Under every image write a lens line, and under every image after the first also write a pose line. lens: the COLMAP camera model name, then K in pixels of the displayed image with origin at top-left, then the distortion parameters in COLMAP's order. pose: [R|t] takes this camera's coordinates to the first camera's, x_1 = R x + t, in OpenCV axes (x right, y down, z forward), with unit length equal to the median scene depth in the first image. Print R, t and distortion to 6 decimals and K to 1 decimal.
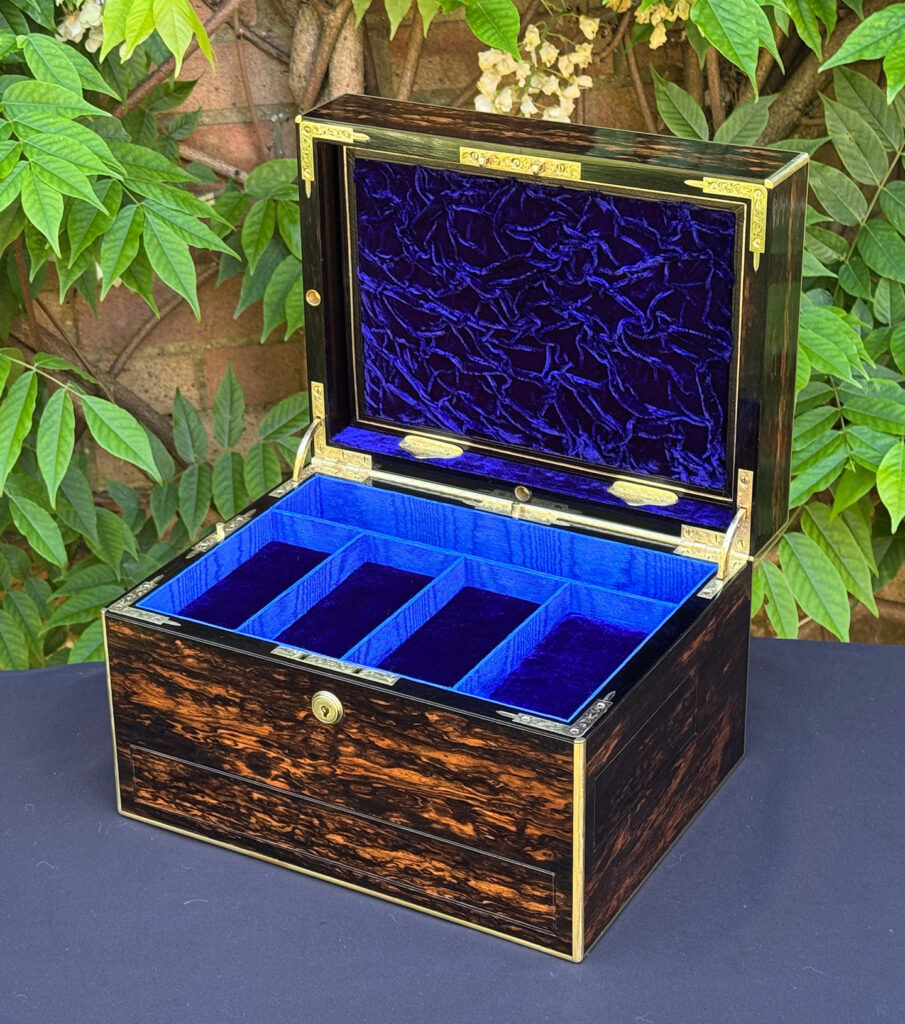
lens RADIAL K [[2344.2, 0, 377.1], [0, 2344.2, 495.4], [0, 0, 1]] dist [0.135213, 0.000000]
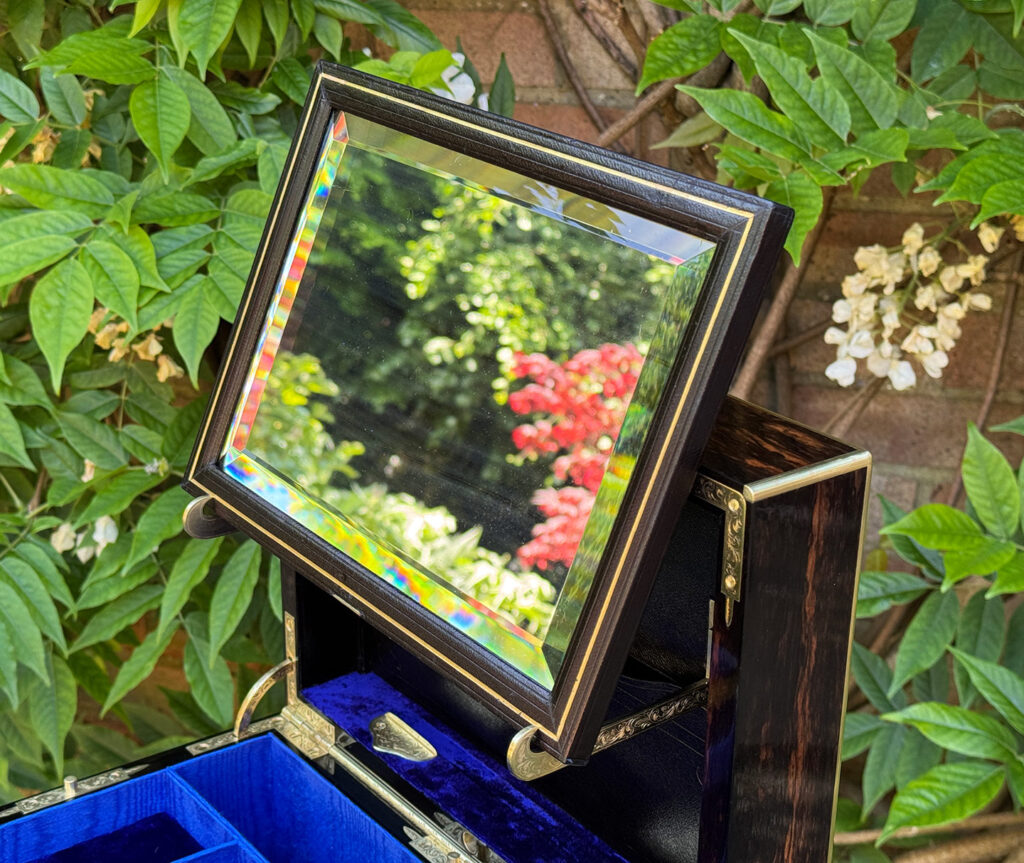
lens RADIAL K [[1826.3, 0, 481.8], [0, 1826.3, 447.7], [0, 0, 1]] dist [0.153562, 0.000000]
pose [[0.915884, 0.197508, -0.349494, 0.251673], [-0.218034, 0.975737, -0.019964, -0.113633], [0.337071, 0.094487, 0.936726, 0.516683]]
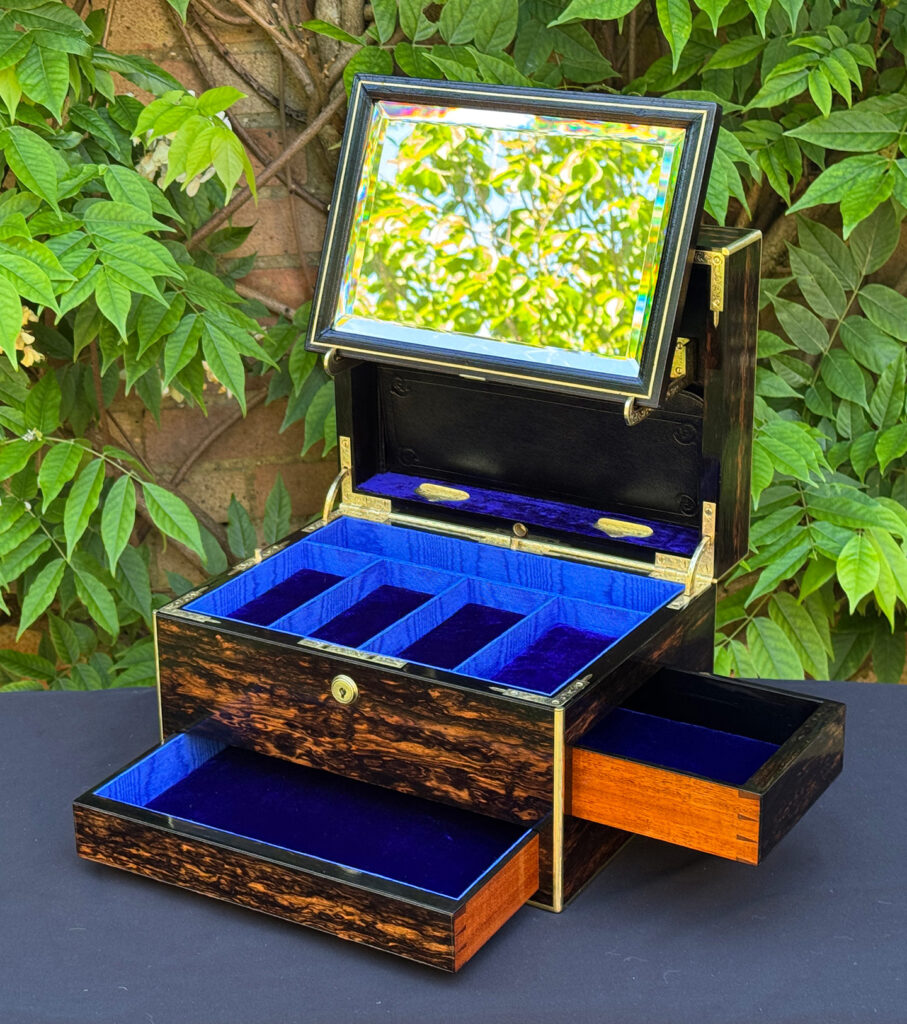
lens RADIAL K [[2117.2, 0, 405.2], [0, 2117.2, 521.6], [0, 0, 1]] dist [0.106374, 0.000000]
pose [[0.999814, 0.017448, -0.008222, 0.015053], [-0.018103, 0.995973, -0.087808, 0.094804], [0.006657, 0.087940, 0.996104, -0.046649]]
